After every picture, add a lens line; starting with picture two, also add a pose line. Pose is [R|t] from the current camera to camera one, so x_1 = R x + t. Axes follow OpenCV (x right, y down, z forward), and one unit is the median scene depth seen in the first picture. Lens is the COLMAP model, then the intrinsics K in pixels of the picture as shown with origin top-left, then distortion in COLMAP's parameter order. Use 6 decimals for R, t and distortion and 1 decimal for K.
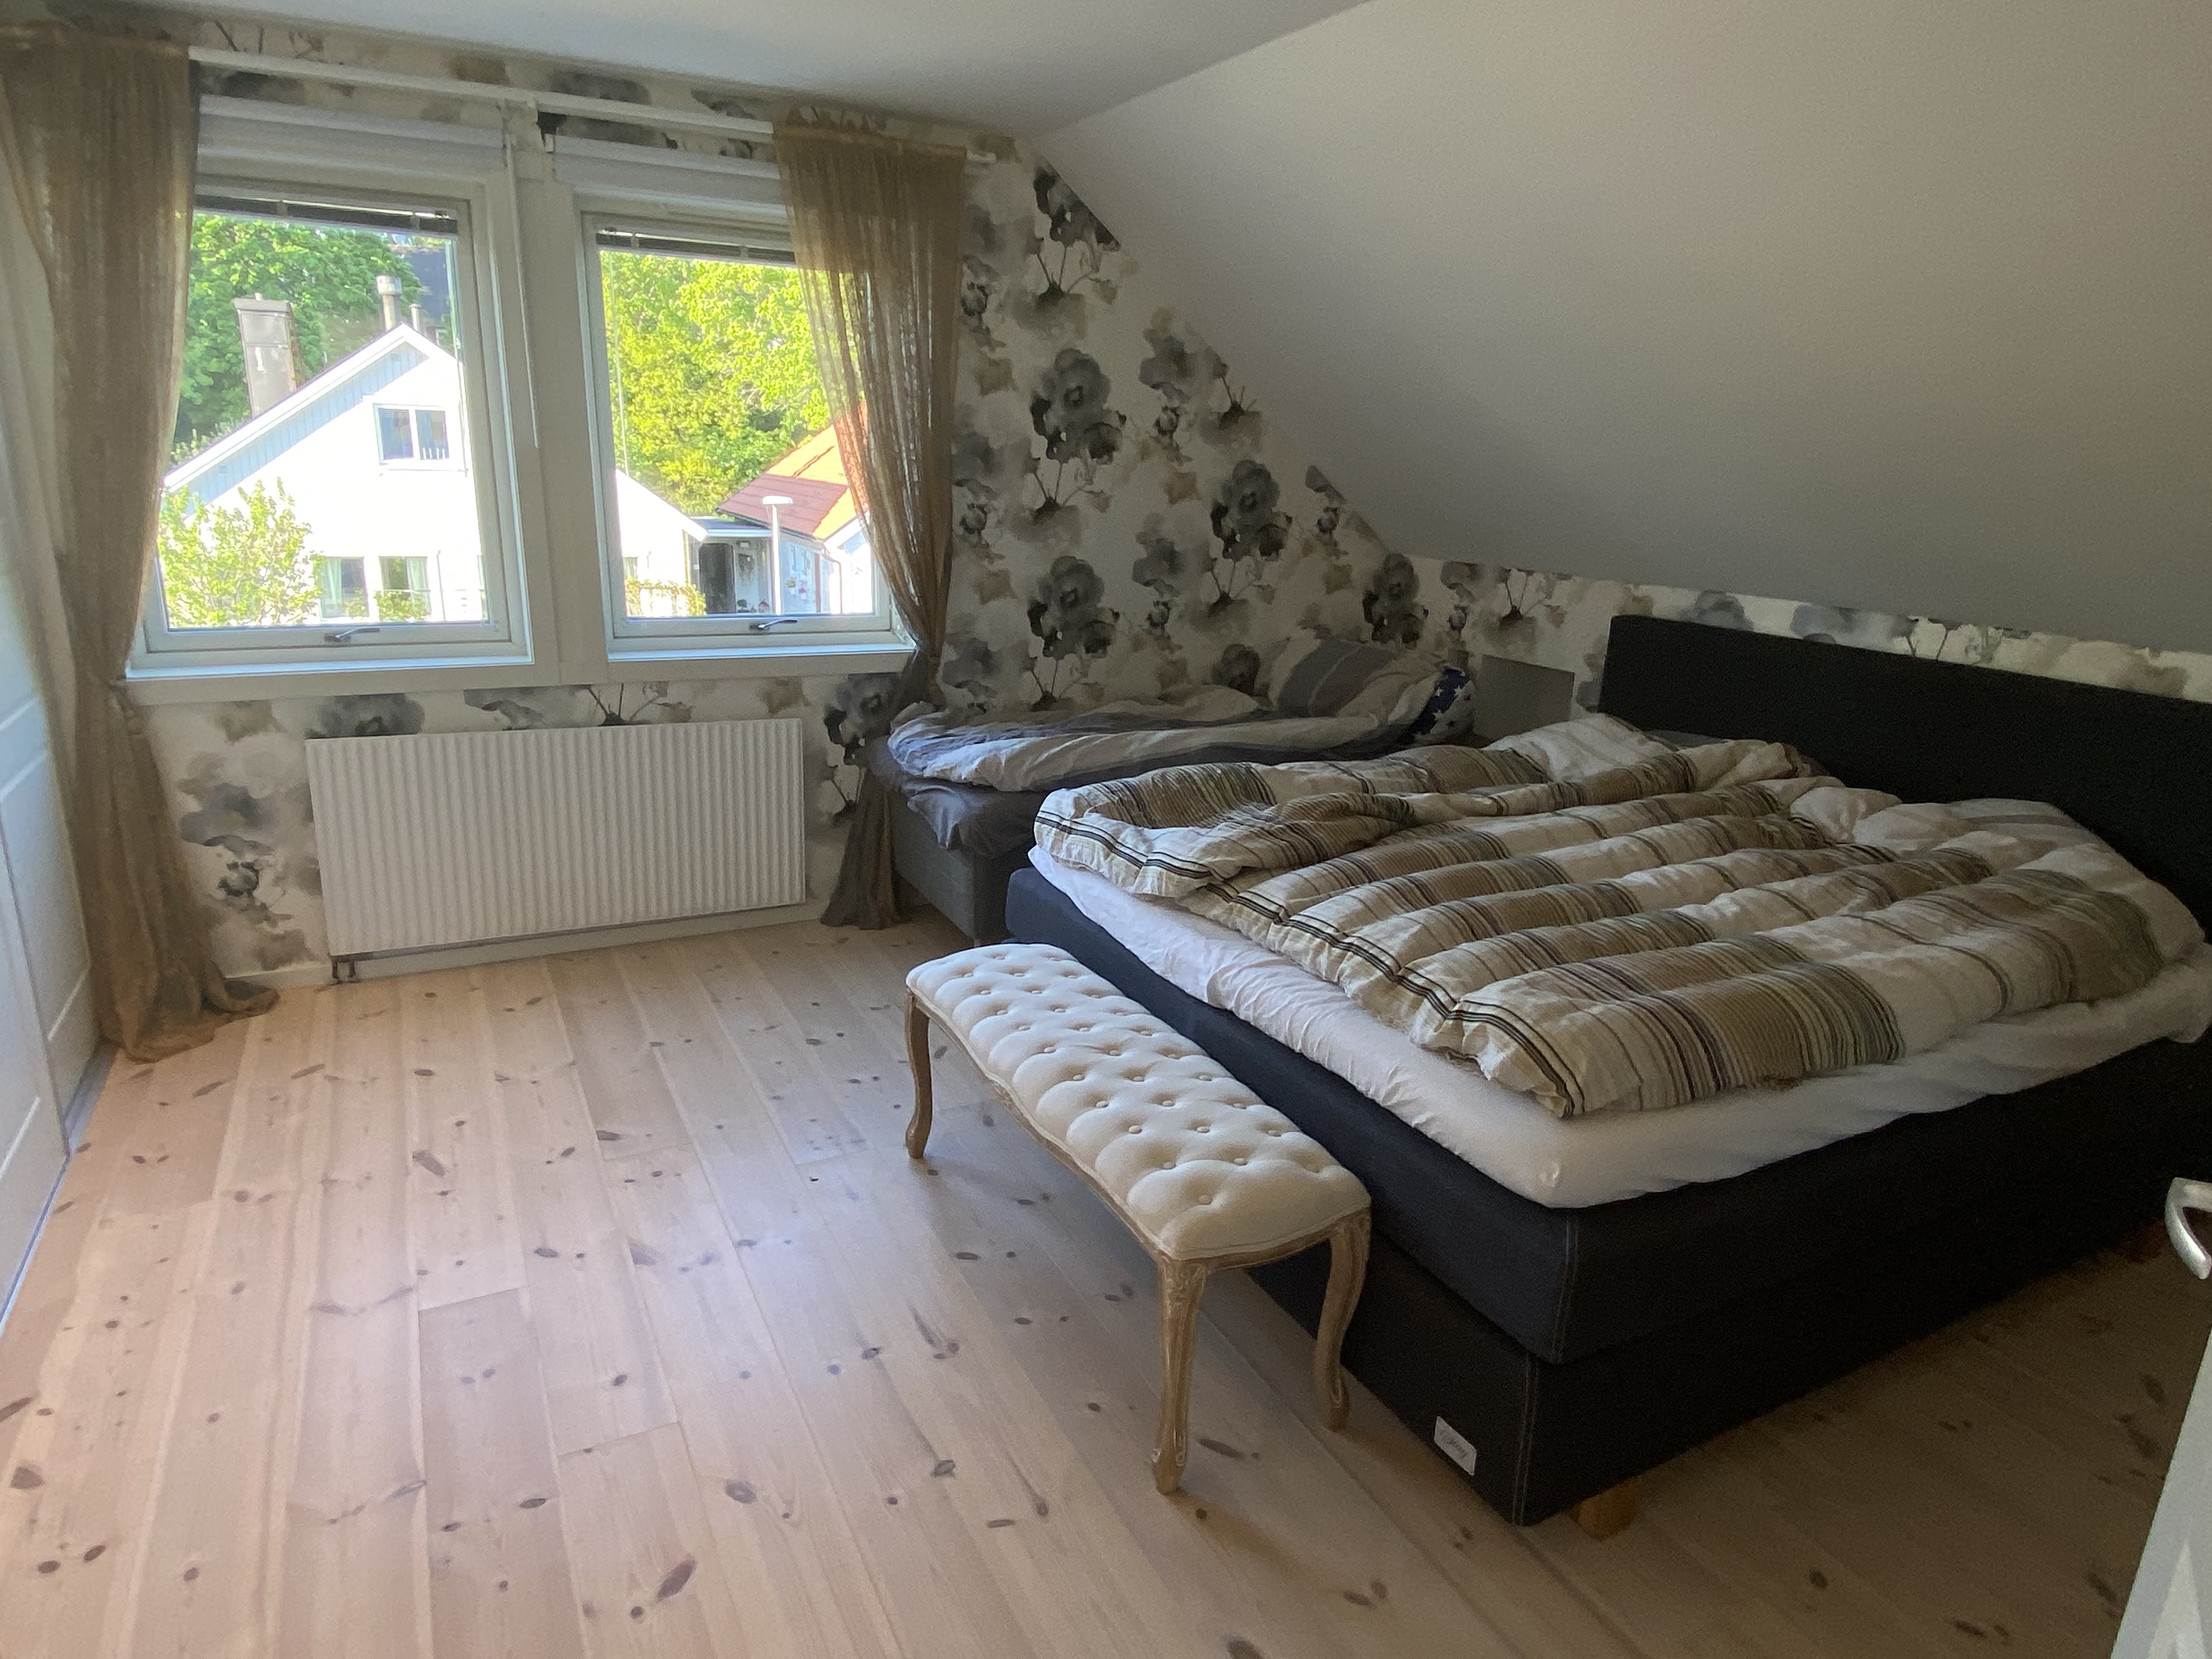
lens RADIAL K [[1301.9, 0, 1120.1], [0, 1301.9, 850.8], [0, 0, 1]] dist [0.027446, -0.040791]
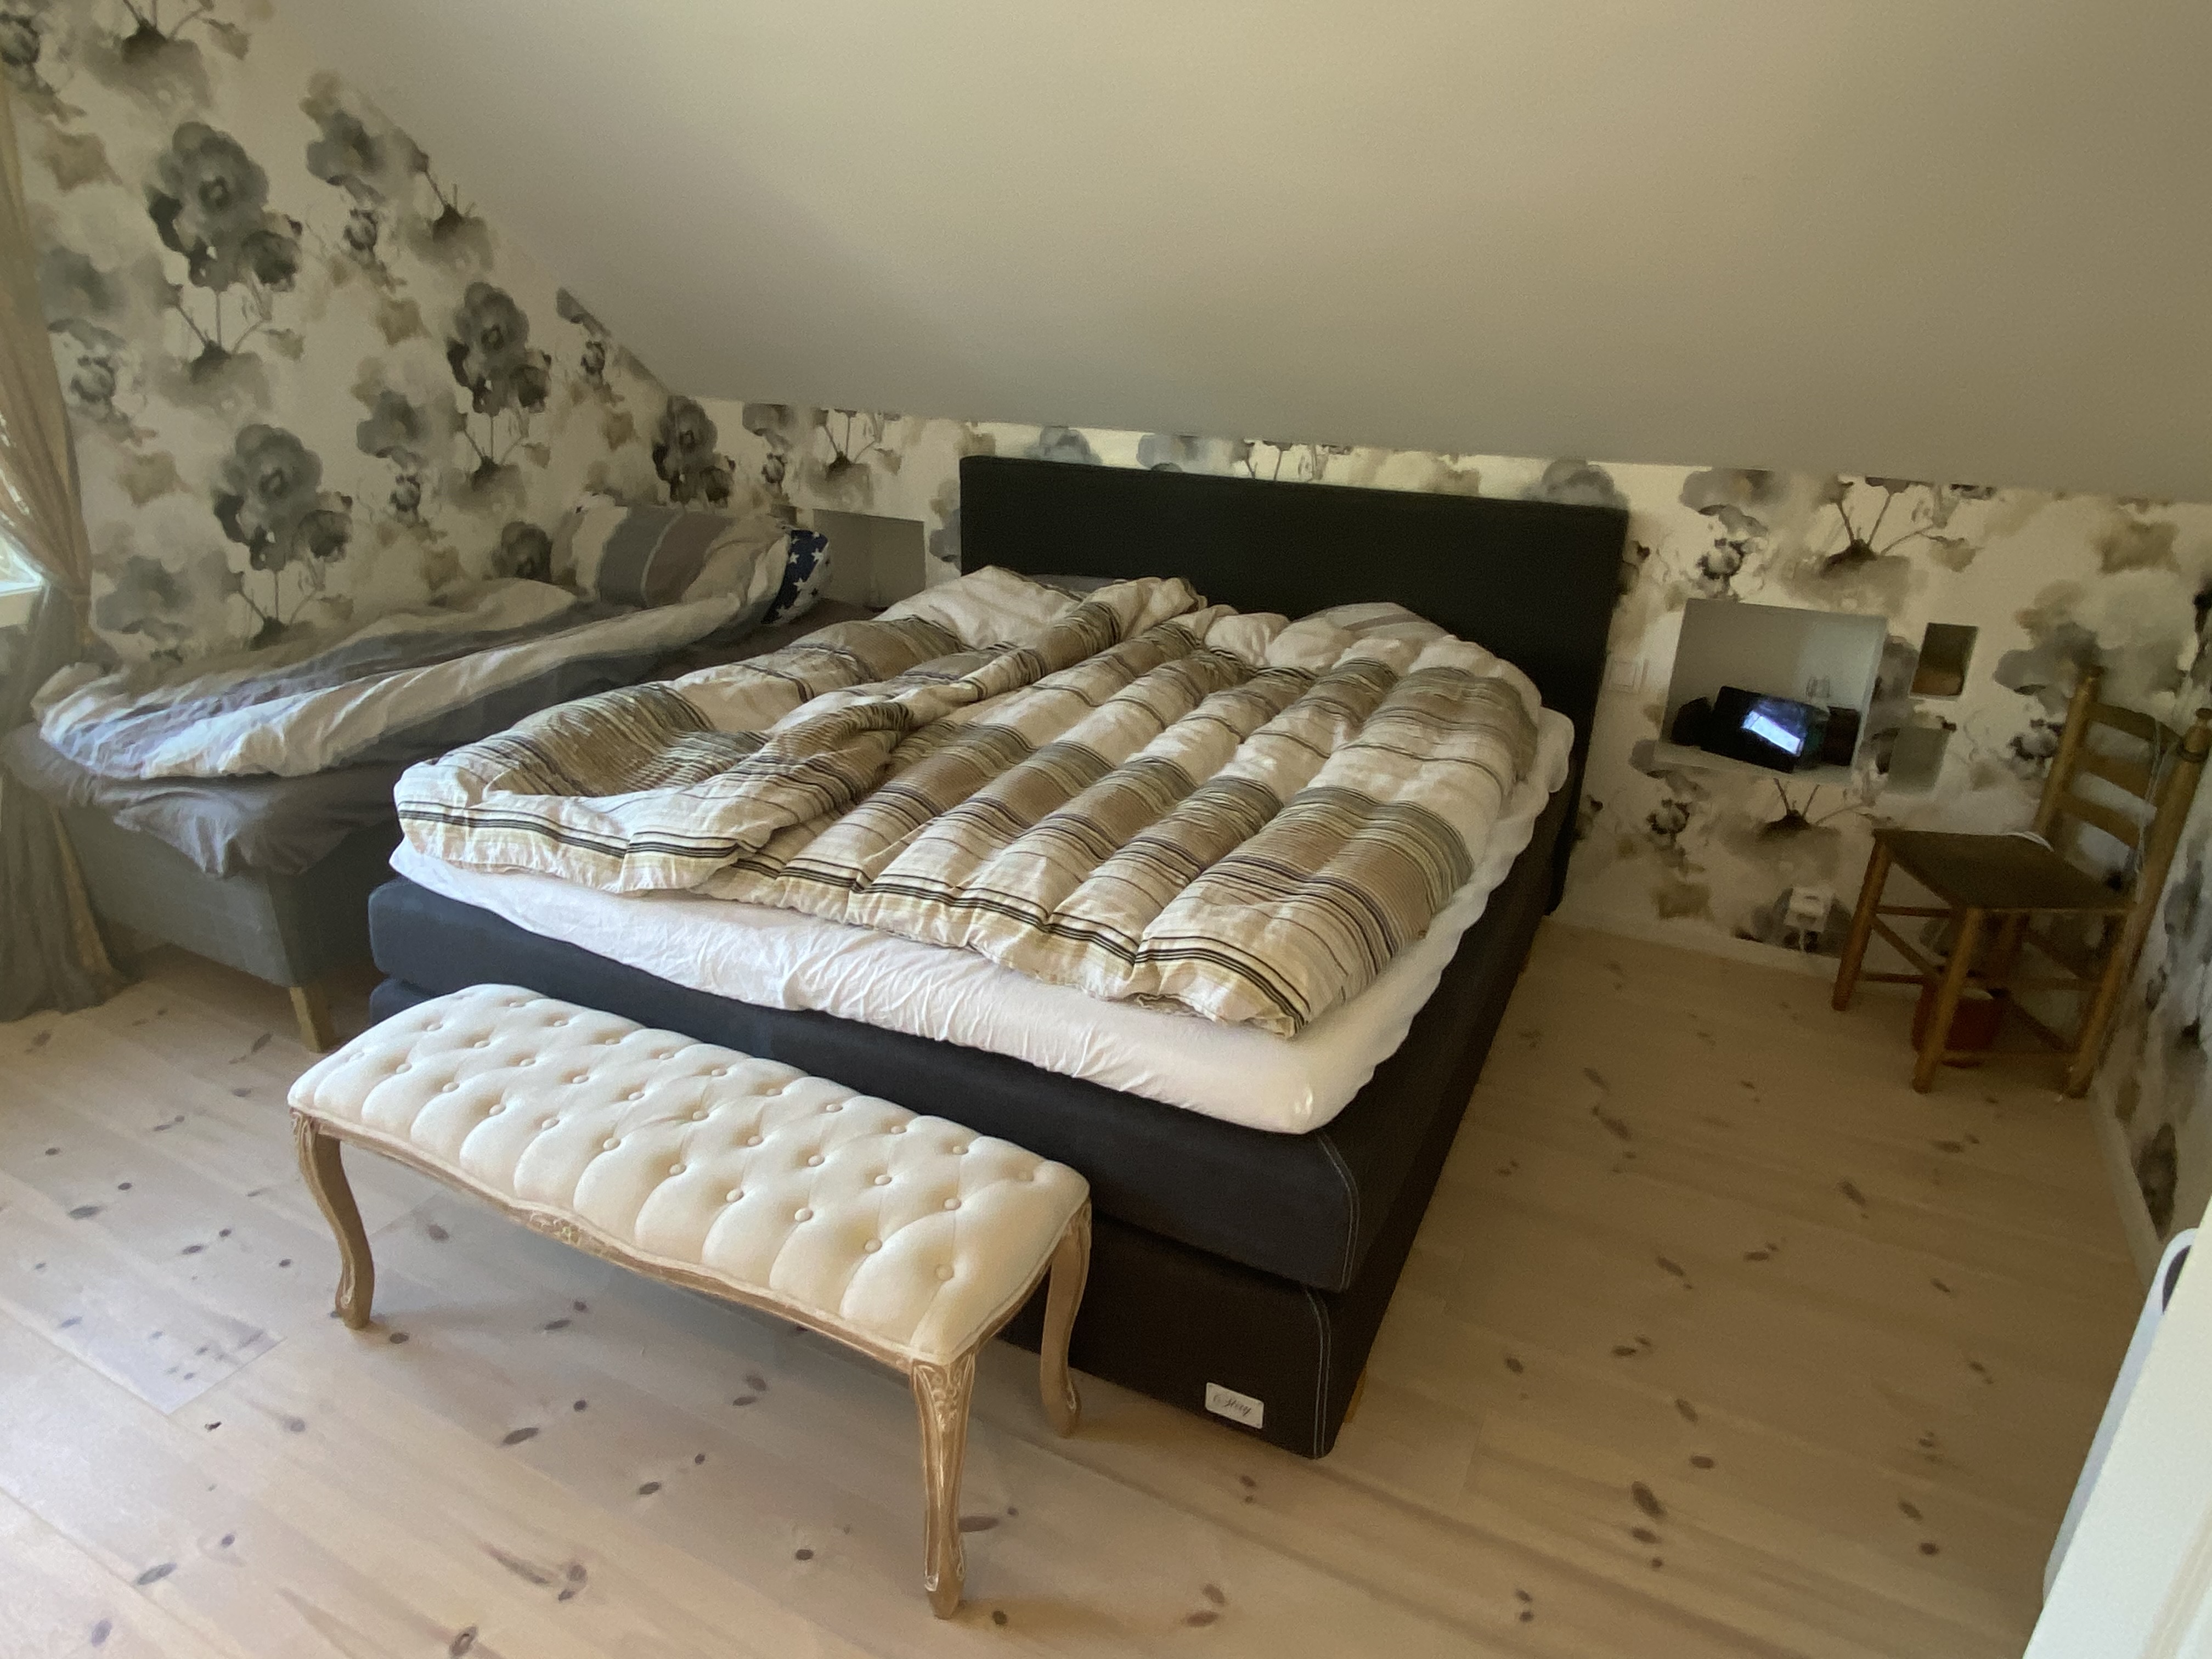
lens RADIAL K [[1301.9, 0, 1120.9], [0, 1301.9, 838.1], [0, 0, 1]] dist [0.027446, -0.040791]
pose [[0.808558, -0.231606, 0.540918, -0.114922], [0.167558, 0.971845, 0.165652, -0.054167], [-0.564055, -0.043304, 0.824601, 0.160029]]
